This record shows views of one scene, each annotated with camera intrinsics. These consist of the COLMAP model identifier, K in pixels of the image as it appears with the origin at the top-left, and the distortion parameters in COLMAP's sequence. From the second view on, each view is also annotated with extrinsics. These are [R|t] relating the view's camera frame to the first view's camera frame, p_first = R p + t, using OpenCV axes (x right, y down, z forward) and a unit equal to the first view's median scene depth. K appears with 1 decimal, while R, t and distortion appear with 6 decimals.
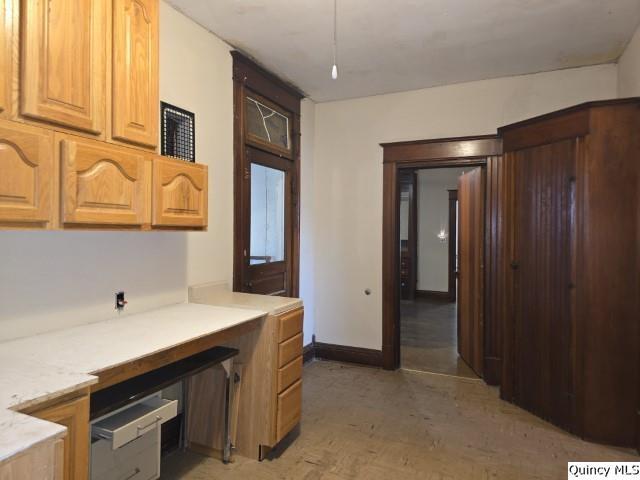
lens RADIAL K [[433.3, 0, 320.0], [0, 433.3, 240.0], [0, 0, 1]] dist [0.092268, -0.082861]
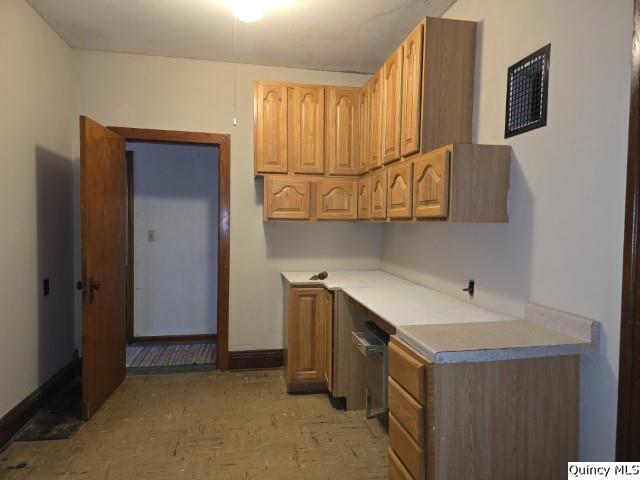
lens RADIAL K [[433.3, 0, 320.0], [0, 433.3, 240.0], [0, 0, 1]] dist [0.092268, -0.082861]
pose [[-0.814501, 0.003922, -0.580149, 0.451790], [-0.029103, 0.998442, 0.047609, -0.018350], [0.579432, 0.055661, -0.813118, 1.601044]]
